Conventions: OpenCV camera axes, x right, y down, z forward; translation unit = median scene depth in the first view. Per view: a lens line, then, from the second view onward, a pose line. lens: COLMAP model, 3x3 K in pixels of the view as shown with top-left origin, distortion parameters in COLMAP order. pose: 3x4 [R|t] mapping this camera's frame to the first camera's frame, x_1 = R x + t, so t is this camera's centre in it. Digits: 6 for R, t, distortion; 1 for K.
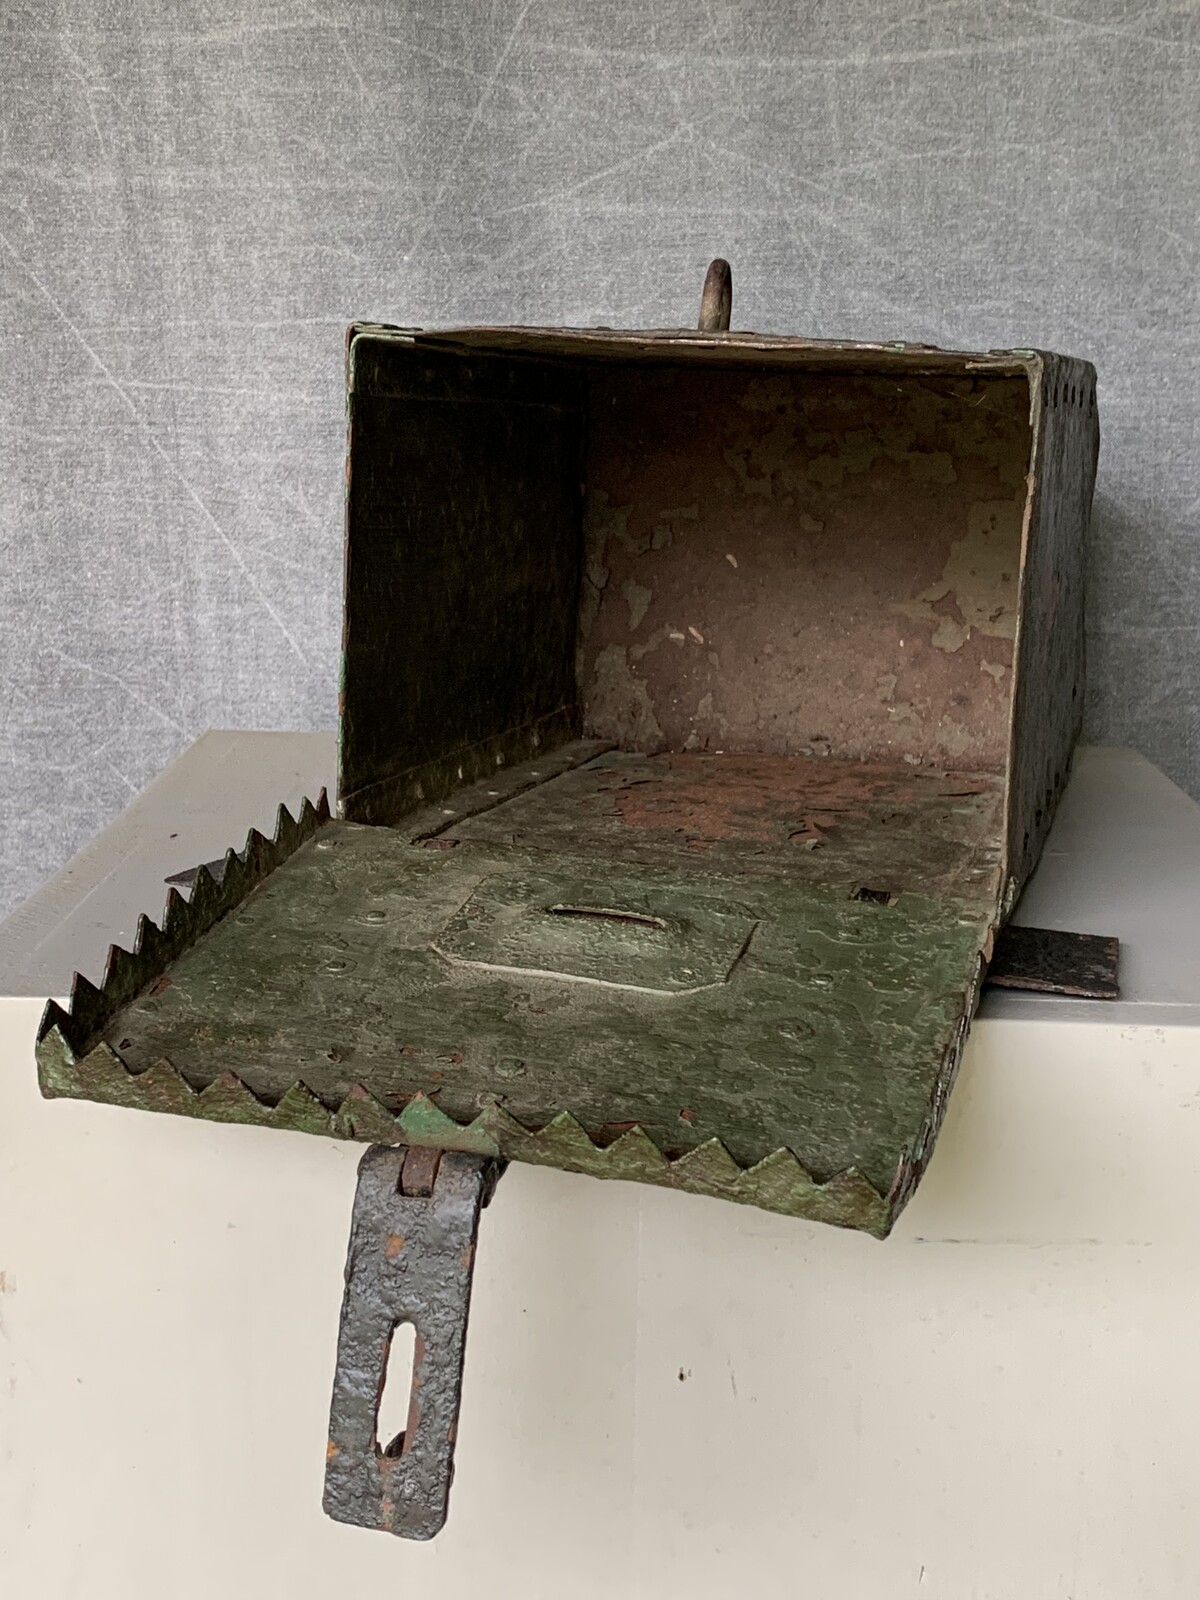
lens RADIAL K [[2228.8, 0, 614.7], [0, 2228.8, 779.3], [0, 0, 1]] dist [0.266702, -0.964864]
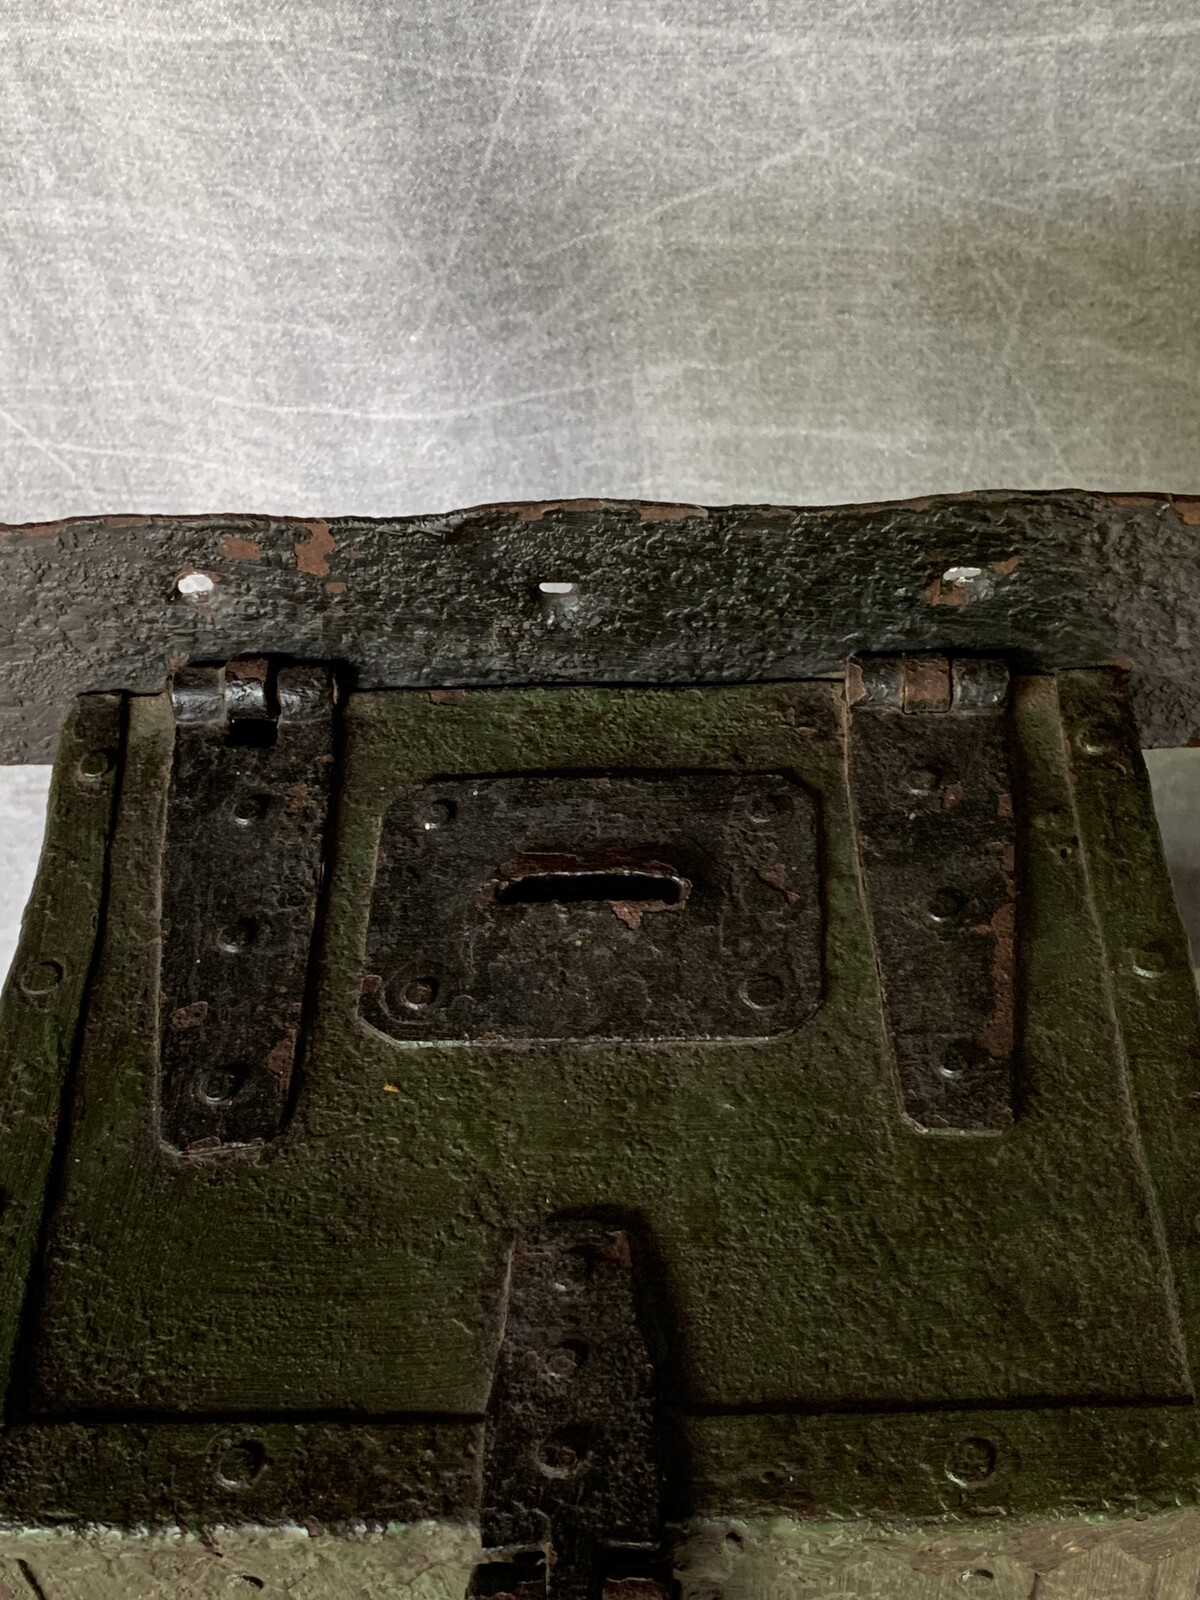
lens RADIAL K [[2228.8, 0, 614.7], [0, 2228.8, 779.3], [0, 0, 1]] dist [0.266702, -0.964864]
pose [[0.996290, -0.011832, -0.085244, 0.026471], [0.057686, 0.826861, 0.559440, -0.500288], [0.063866, -0.562282, 0.824476, 0.357386]]
